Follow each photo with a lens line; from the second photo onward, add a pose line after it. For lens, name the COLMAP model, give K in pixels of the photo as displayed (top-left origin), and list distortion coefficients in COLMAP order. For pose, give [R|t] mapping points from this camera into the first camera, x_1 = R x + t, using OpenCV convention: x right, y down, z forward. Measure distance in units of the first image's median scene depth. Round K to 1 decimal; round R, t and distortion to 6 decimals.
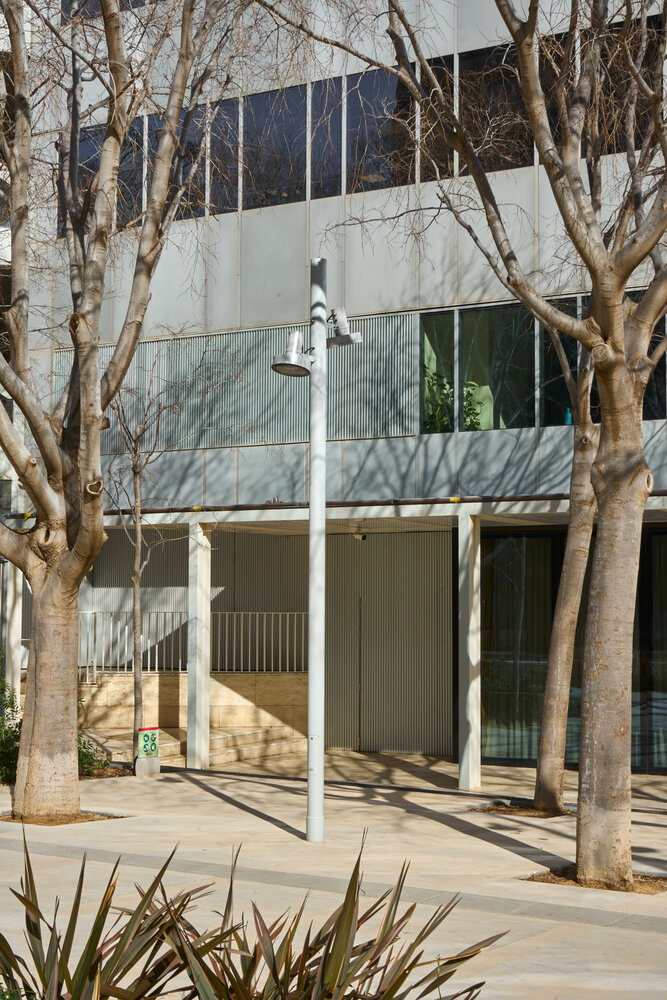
lens RADIAL K [[1615.9, 0, 334.4], [0, 1615.9, 499.0], [0, 0, 1]] dist [-0.300304, 0.000000]
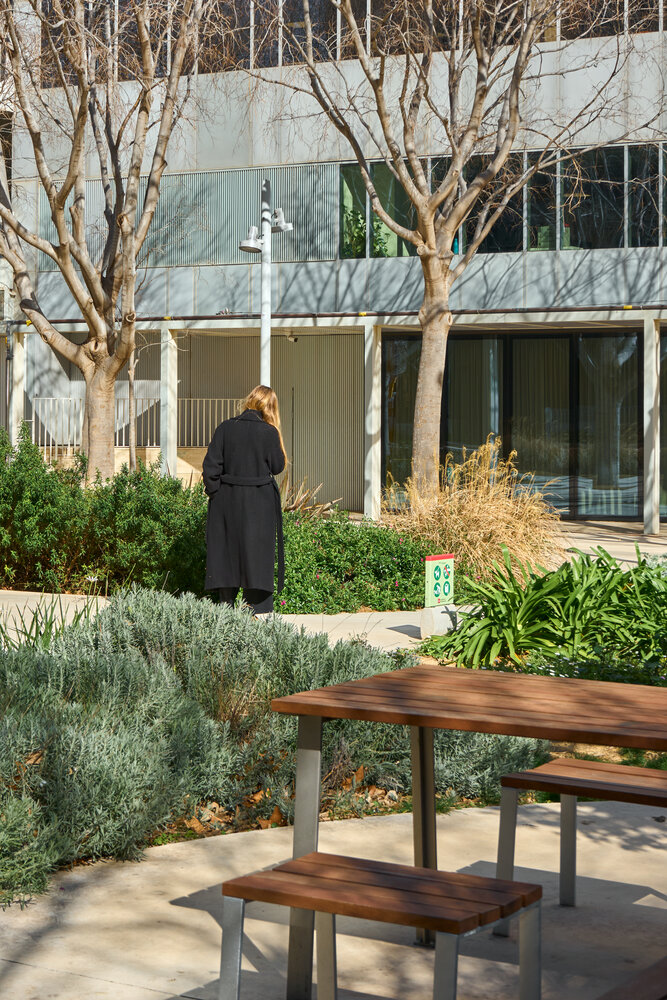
lens RADIAL K [[2000.2, 0, 333.1], [0, 2000.2, 500.1], [0, 0, 1]] dist [-0.255225, 0.000000]
pose [[0.999392, 0.000057, 0.034878, -0.007715], [-0.003998, 0.993594, 0.112937, -0.033699], [-0.034648, -0.113008, 0.992990, -0.683604]]
